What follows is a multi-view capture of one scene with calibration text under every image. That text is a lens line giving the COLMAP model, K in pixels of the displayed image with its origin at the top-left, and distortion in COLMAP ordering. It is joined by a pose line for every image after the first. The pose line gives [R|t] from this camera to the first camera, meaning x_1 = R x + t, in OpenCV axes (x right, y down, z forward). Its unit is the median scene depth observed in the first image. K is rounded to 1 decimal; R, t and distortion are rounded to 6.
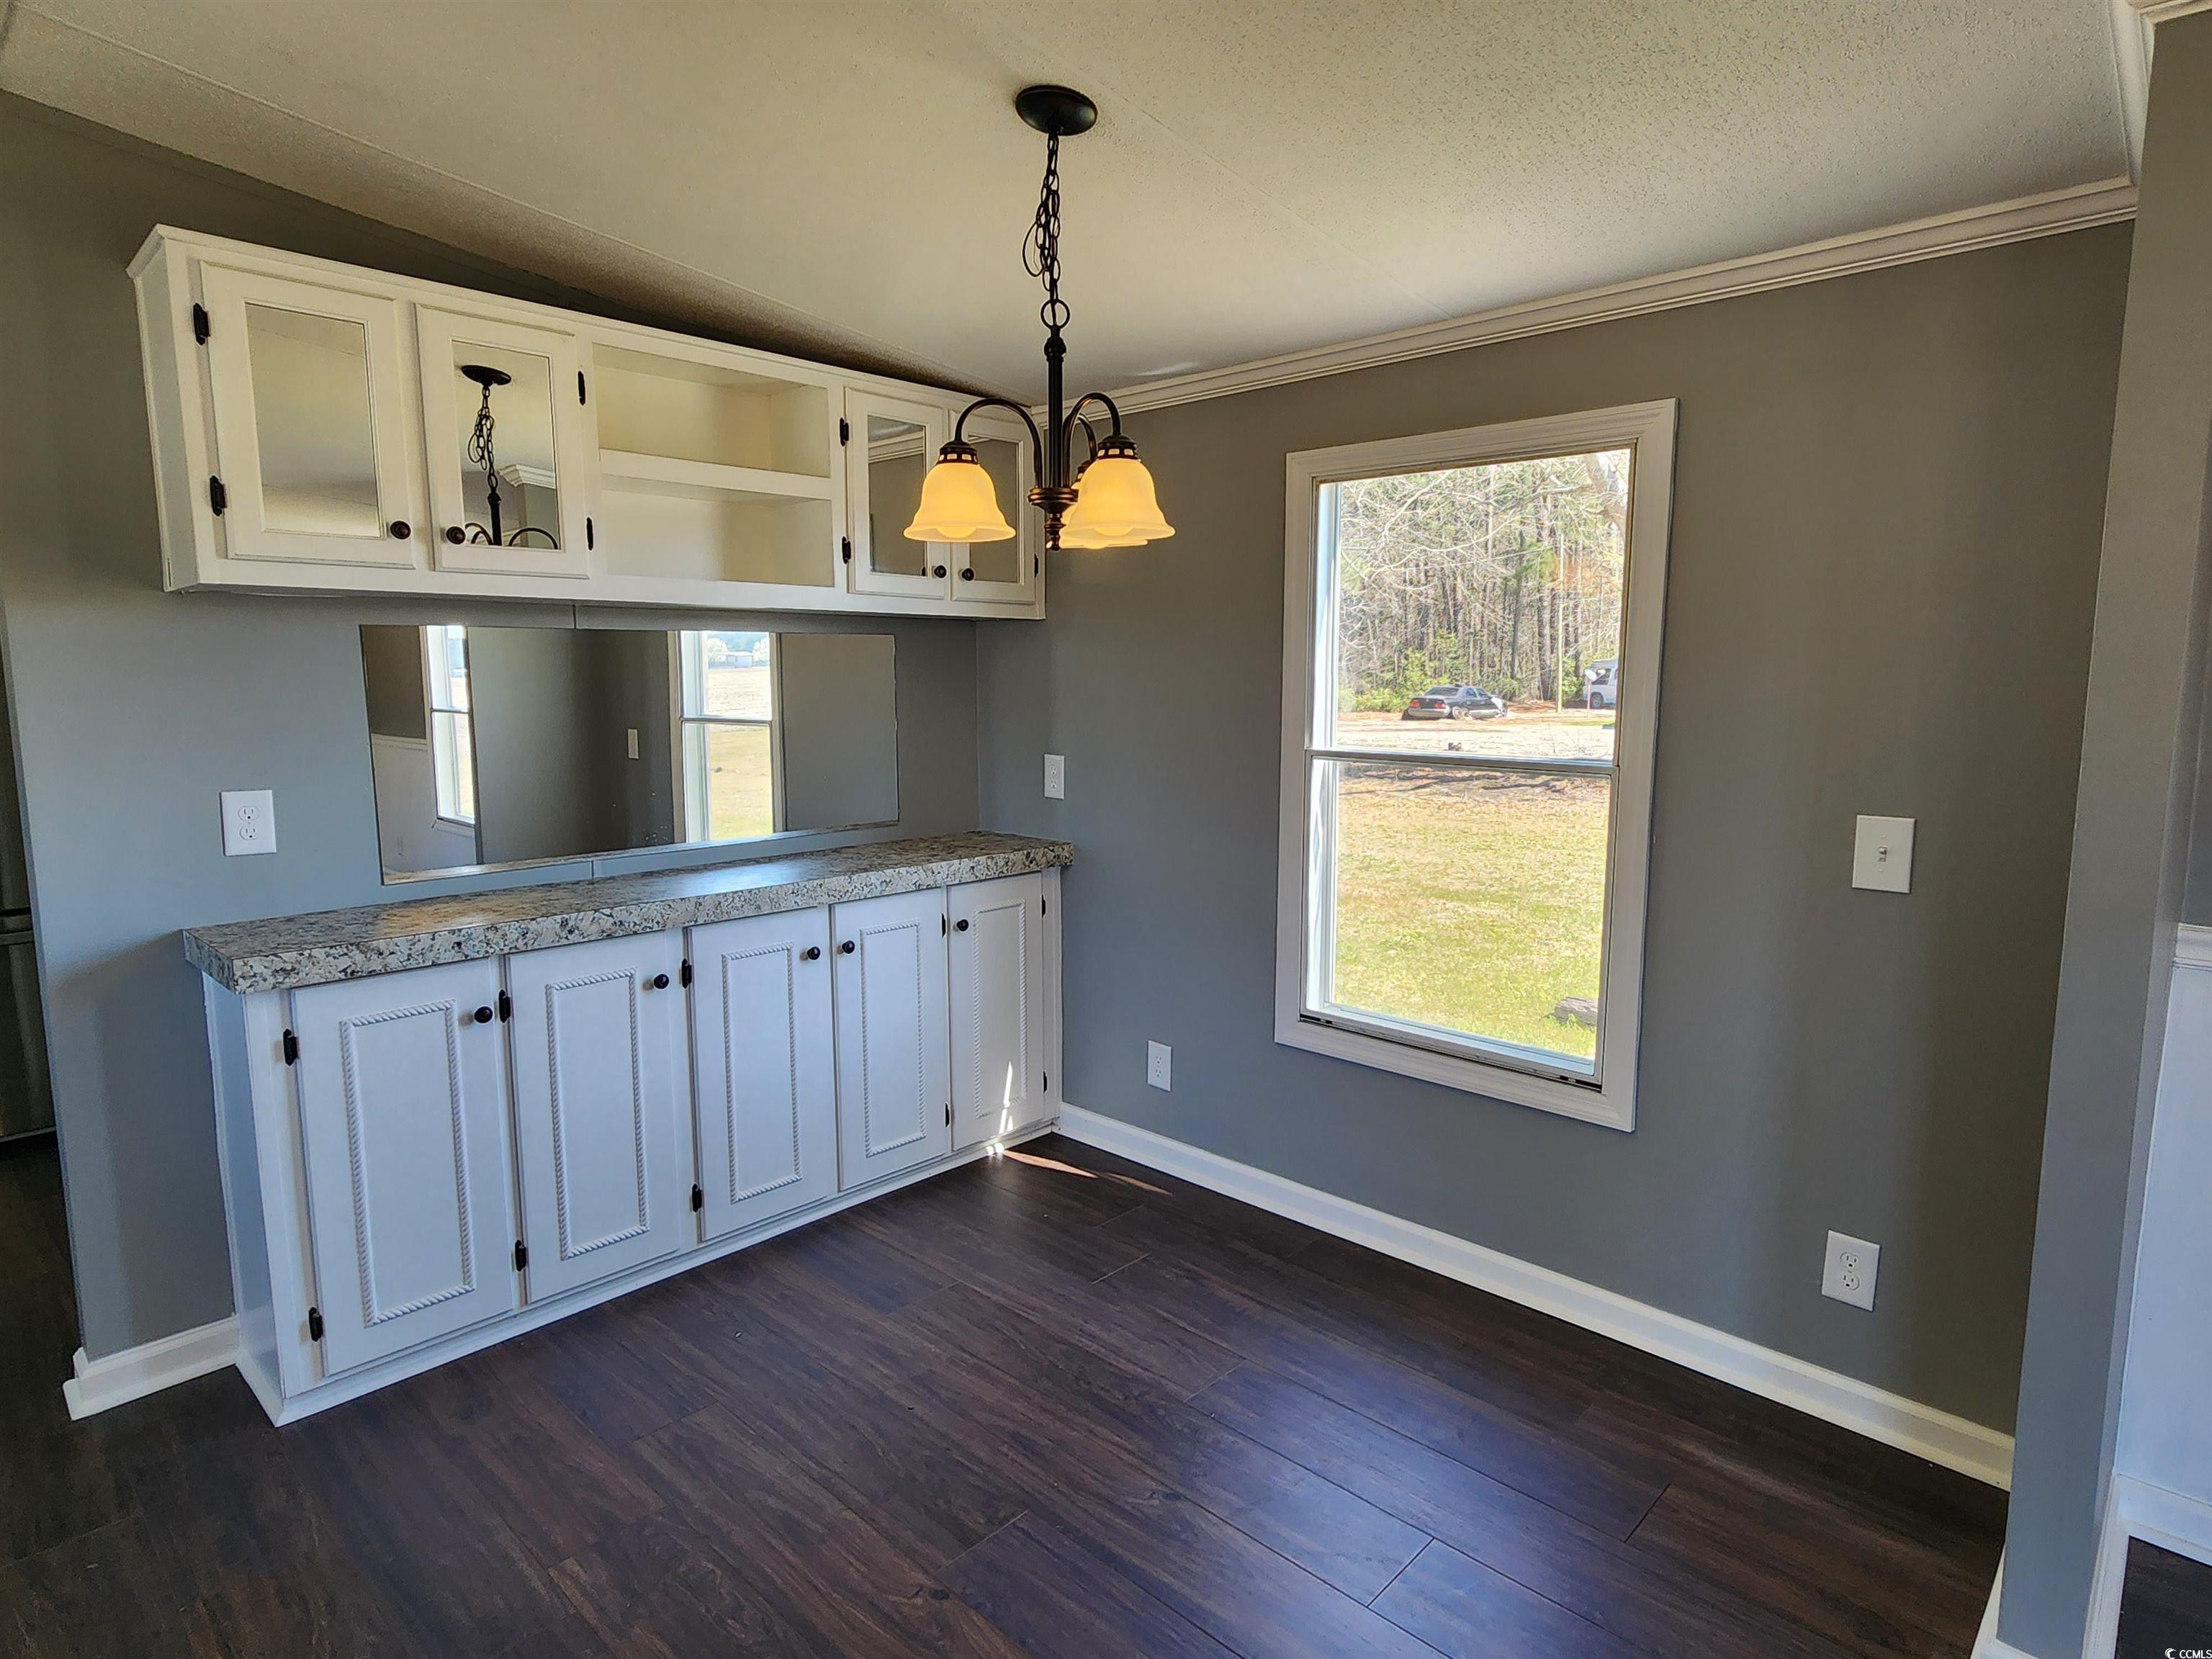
lens RADIAL K [[1217.0, 0, 1114.9], [0, 1217.0, 818.5], [0, 0, 1]] dist [0.006370, -0.001154]
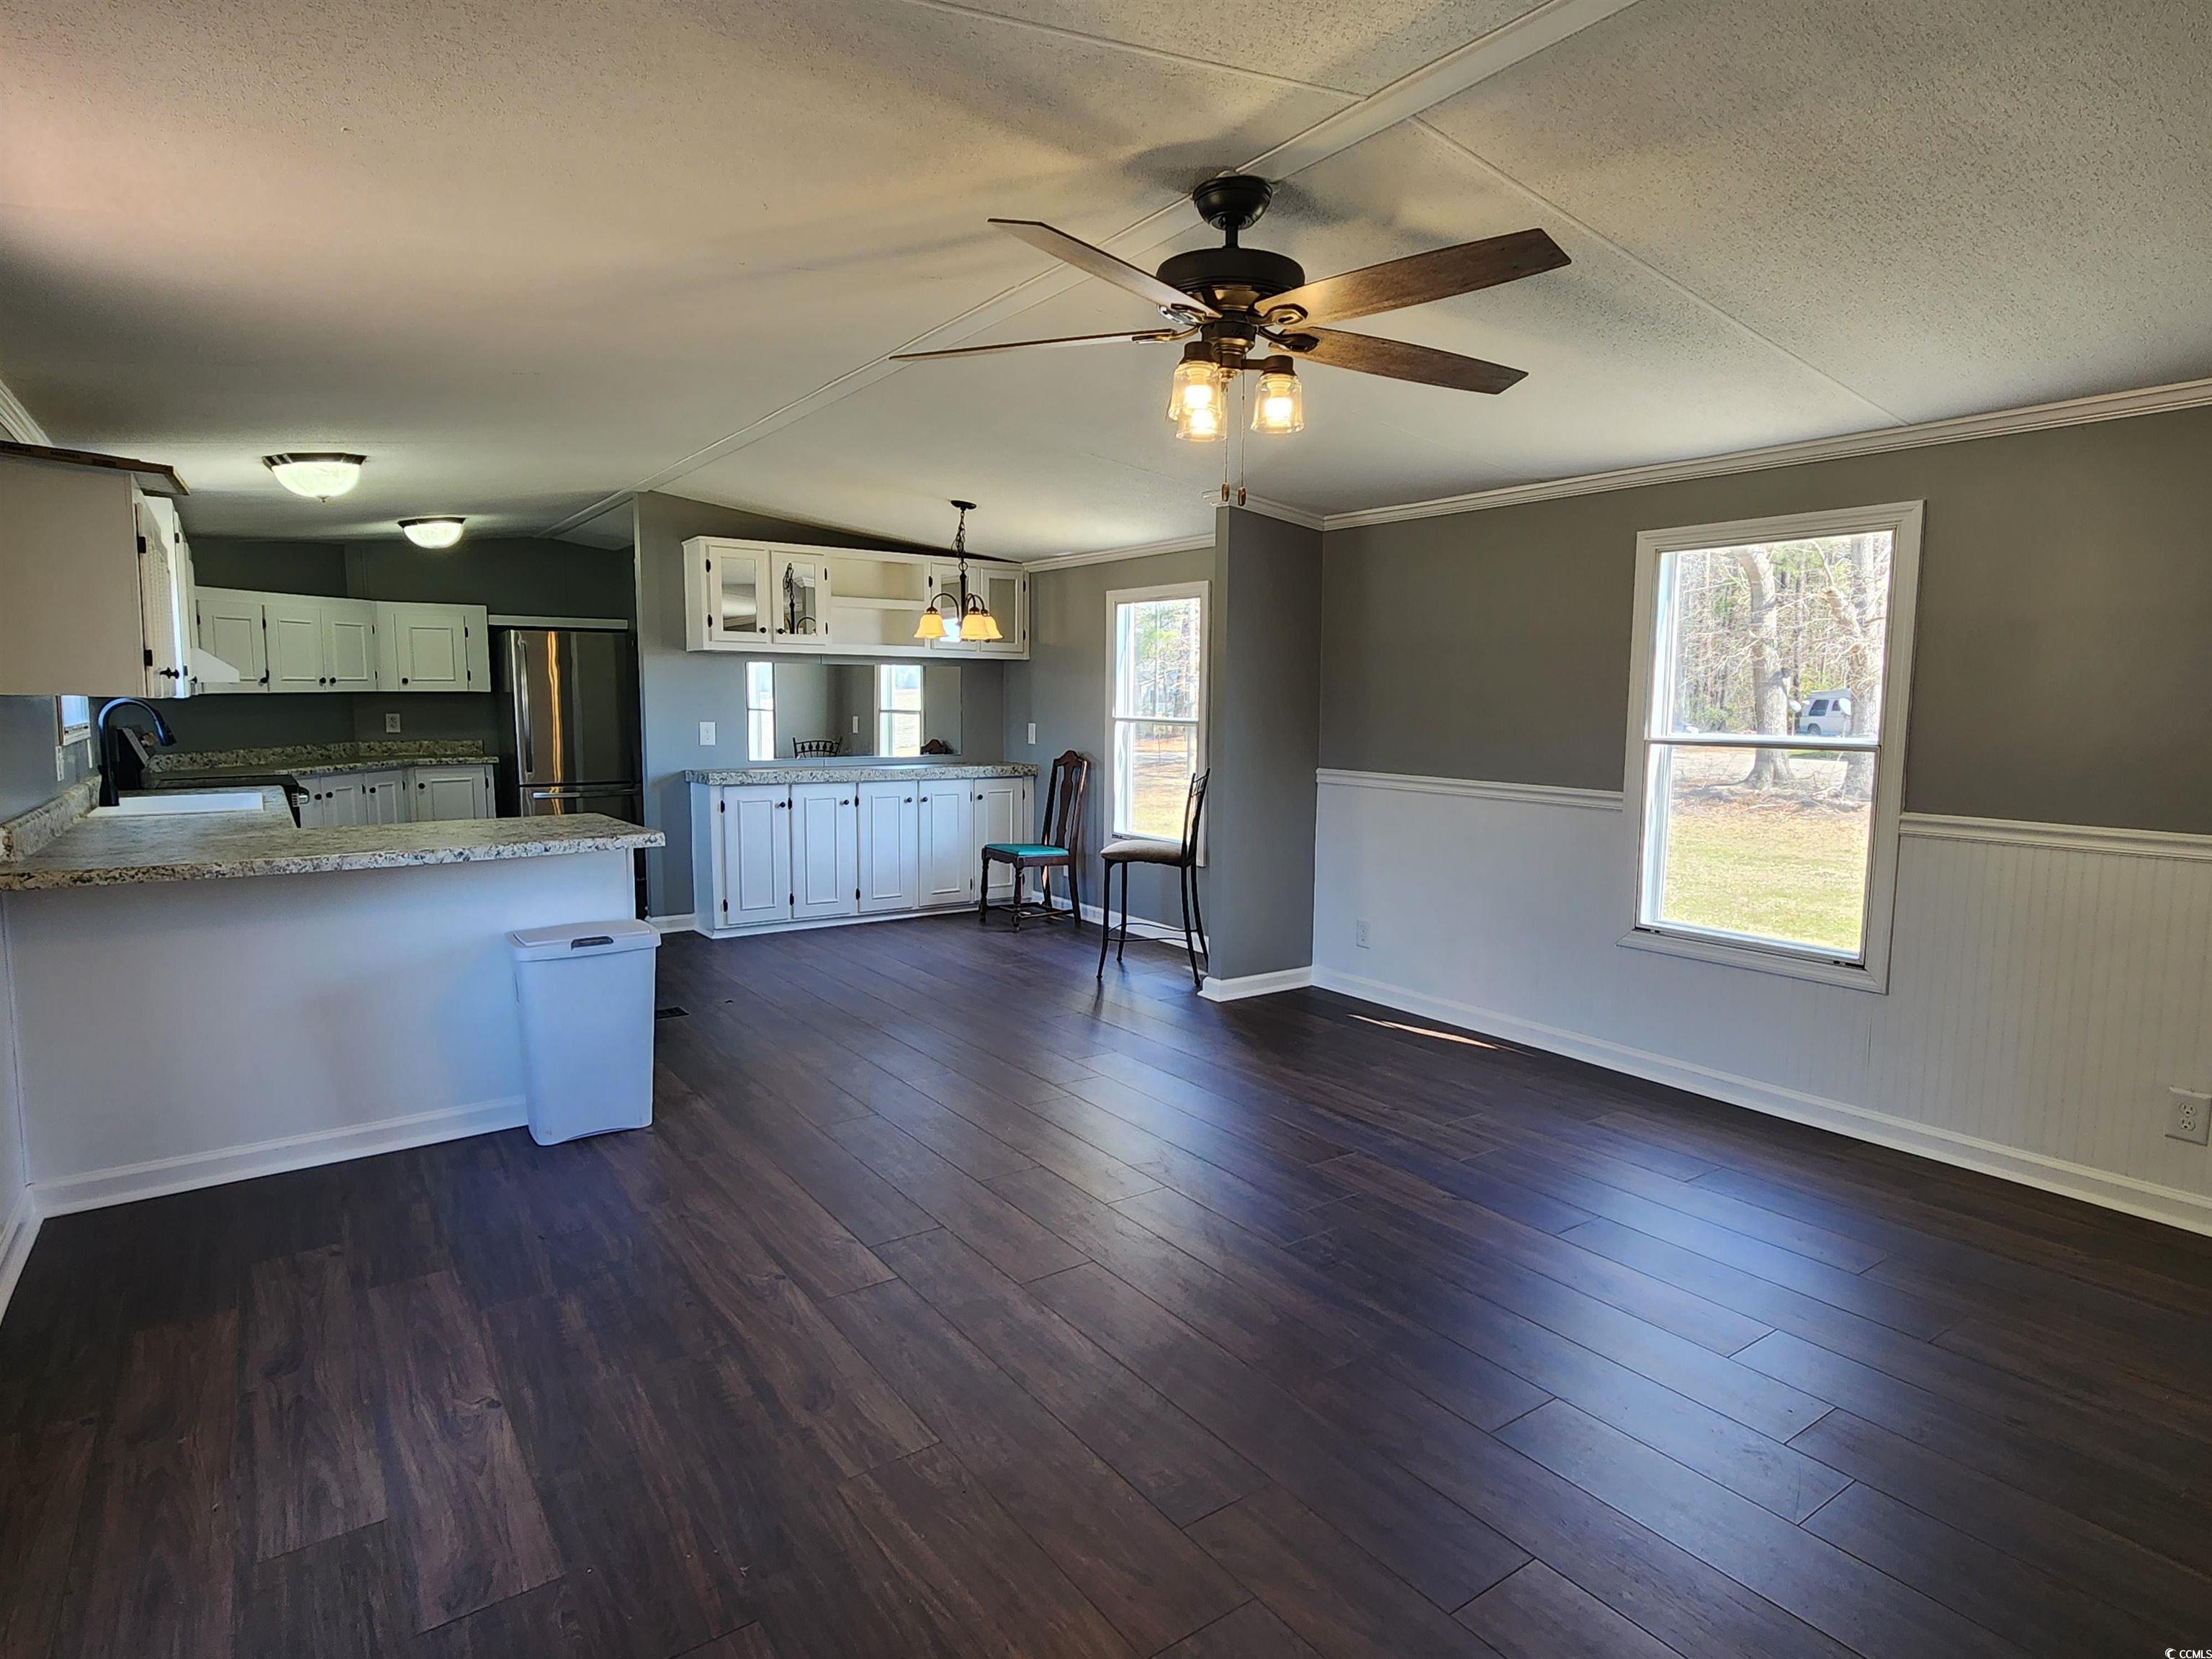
lens RADIAL K [[1217.0, 0, 1096.5], [0, 1217.0, 821.6], [0, 0, 1]] dist [0.006370, -0.001154]
pose [[0.976681, 0.031206, -0.212415, 0.673969], [-0.035435, 0.999242, -0.016130, 0.194625], [0.211751, 0.023281, 0.977046, -1.363381]]
